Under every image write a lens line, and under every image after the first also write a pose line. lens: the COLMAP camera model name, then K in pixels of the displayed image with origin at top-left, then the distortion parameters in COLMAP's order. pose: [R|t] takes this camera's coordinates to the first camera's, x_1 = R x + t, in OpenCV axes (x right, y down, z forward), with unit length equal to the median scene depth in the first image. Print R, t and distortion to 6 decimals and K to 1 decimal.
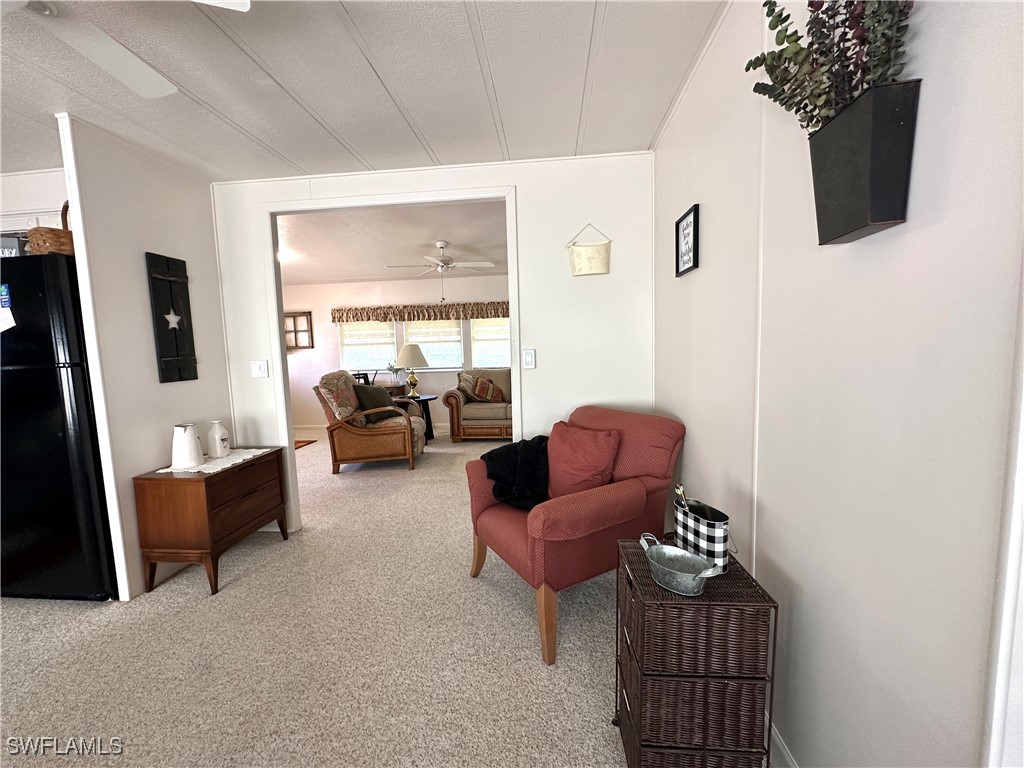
lens RADIAL K [[410.2, 0, 511.5], [0, 410.2, 388.2], [0, 0, 1]] dist [-0.000502, 0.000177]
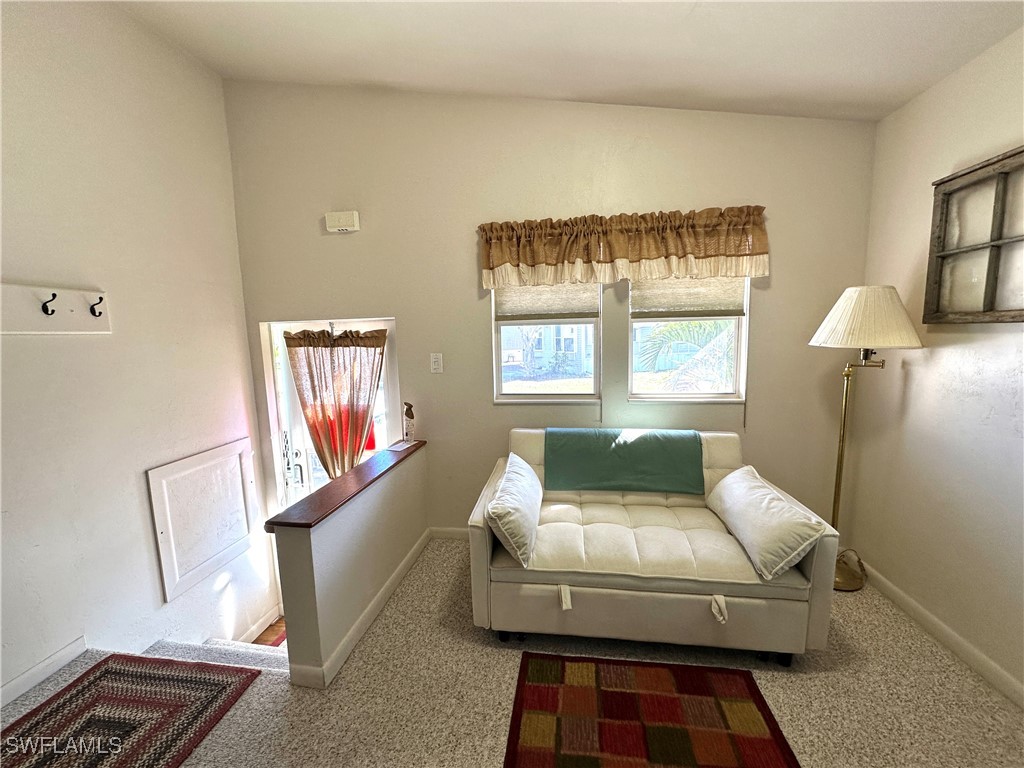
lens RADIAL K [[410.2, 0, 513.9], [0, 410.2, 383.4], [0, 0, 1]] dist [-0.000502, 0.000177]
pose [[-0.044463, 0.149324, -0.987788, -0.291079], [-0.071098, 0.985786, 0.152222, -0.081189], [0.996478, 0.076998, -0.033214, 0.778257]]
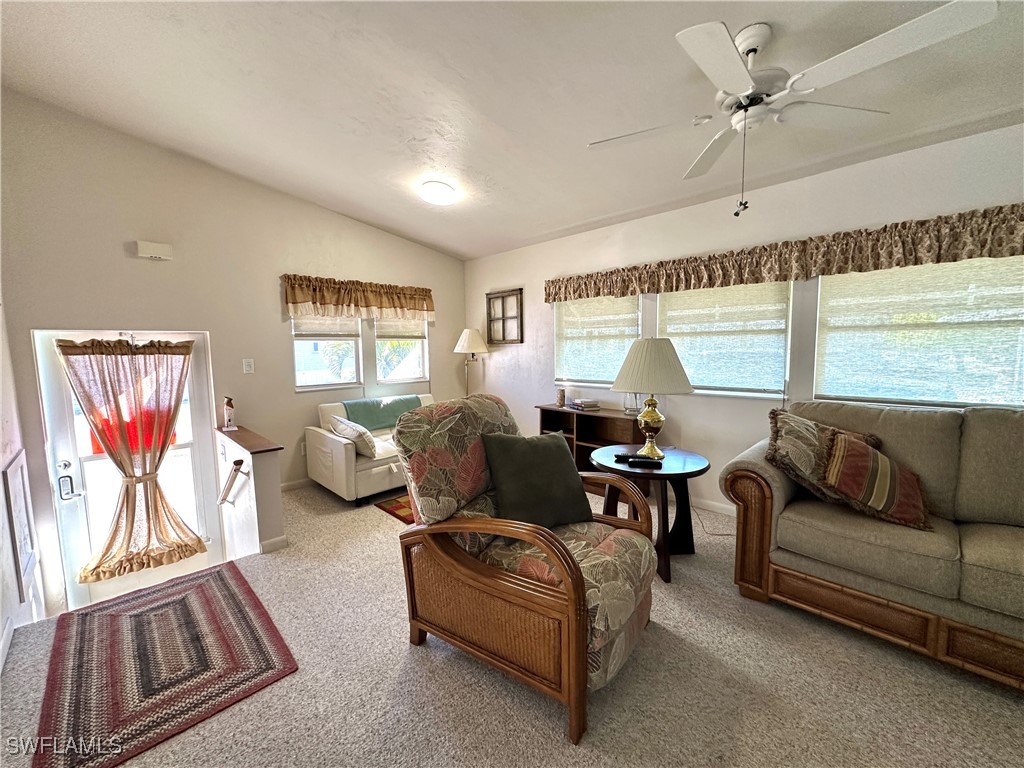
lens RADIAL K [[410.2, 0, 510.6], [0, 410.2, 385.2], [0, 0, 1]] dist [-0.000502, 0.000177]
pose [[0.771065, 0.077360, -0.632040, -0.070504], [-0.069794, 0.996880, 0.036869, -0.054031], [0.632920, 0.015685, 0.774058, 0.489186]]
